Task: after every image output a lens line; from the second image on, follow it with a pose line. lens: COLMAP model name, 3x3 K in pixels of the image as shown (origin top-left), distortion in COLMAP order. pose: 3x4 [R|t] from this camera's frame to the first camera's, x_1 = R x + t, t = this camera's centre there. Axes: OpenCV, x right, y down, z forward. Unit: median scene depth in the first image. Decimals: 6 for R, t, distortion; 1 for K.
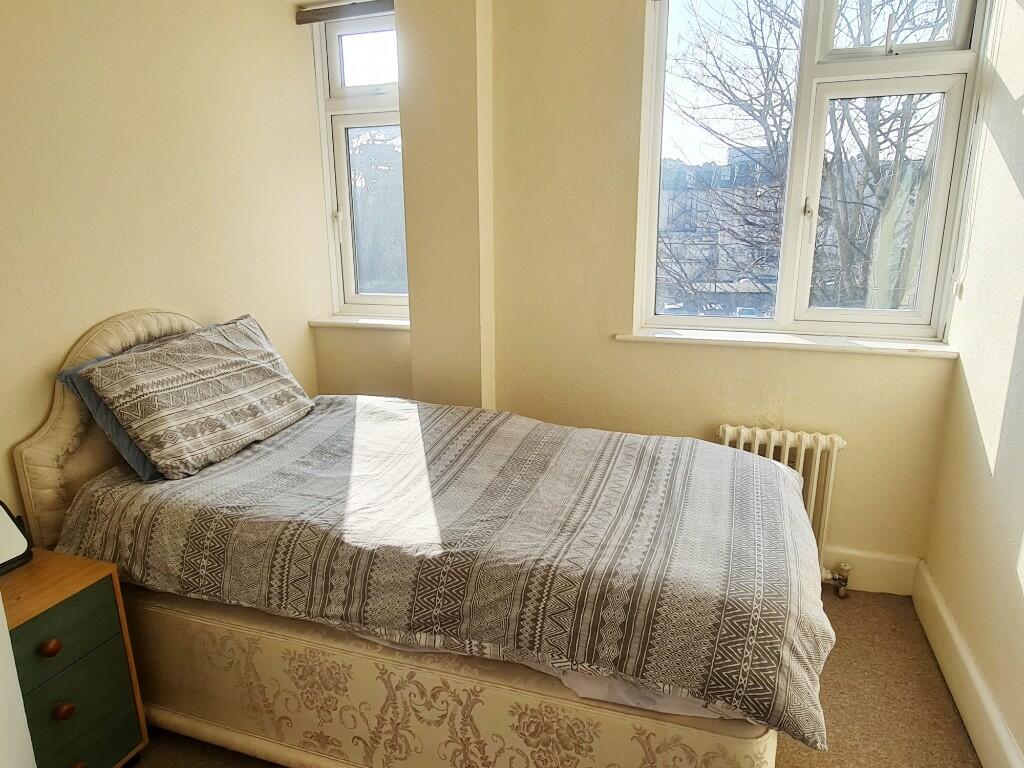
lens RADIAL K [[654.2, 0, 512.5], [0, 654.2, 383.5], [0, 0, 1]] dist [0.006889, 0.000485]
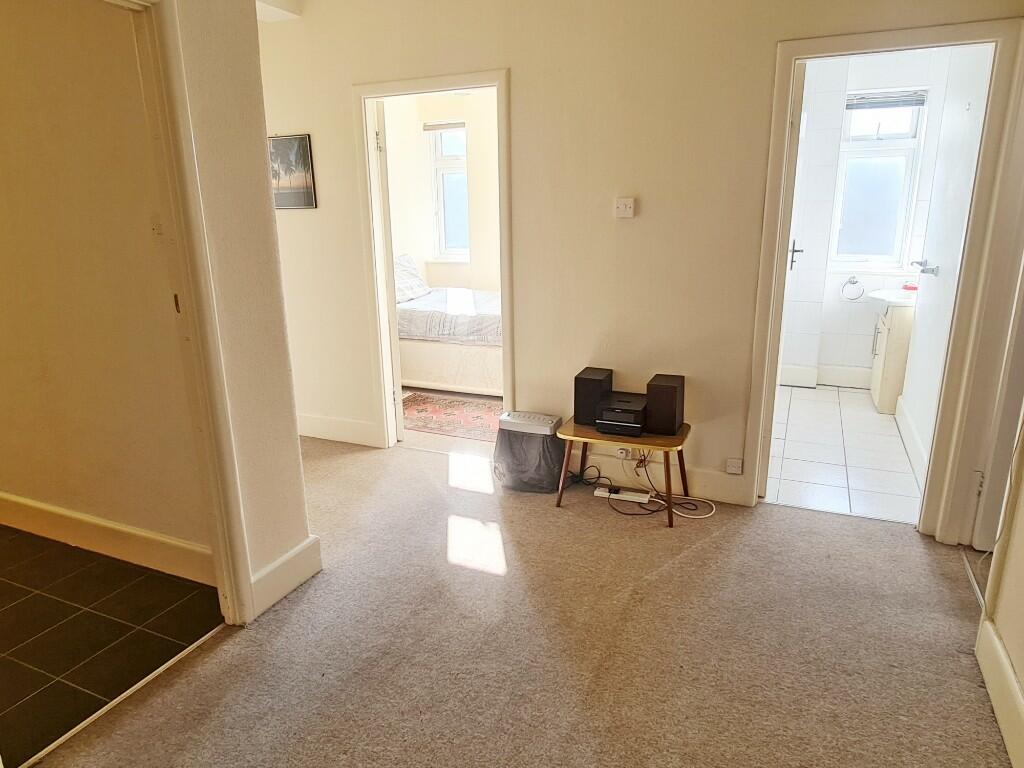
lens RADIAL K [[654.2, 0, 511.9], [0, 654.2, 383.4], [0, 0, 1]] dist [0.006889, 0.000485]
pose [[0.995254, 0.015745, -0.096032, 0.286877], [-0.013631, 0.999651, 0.022635, 0.377306], [0.096355, -0.021219, 0.995121, -1.687714]]
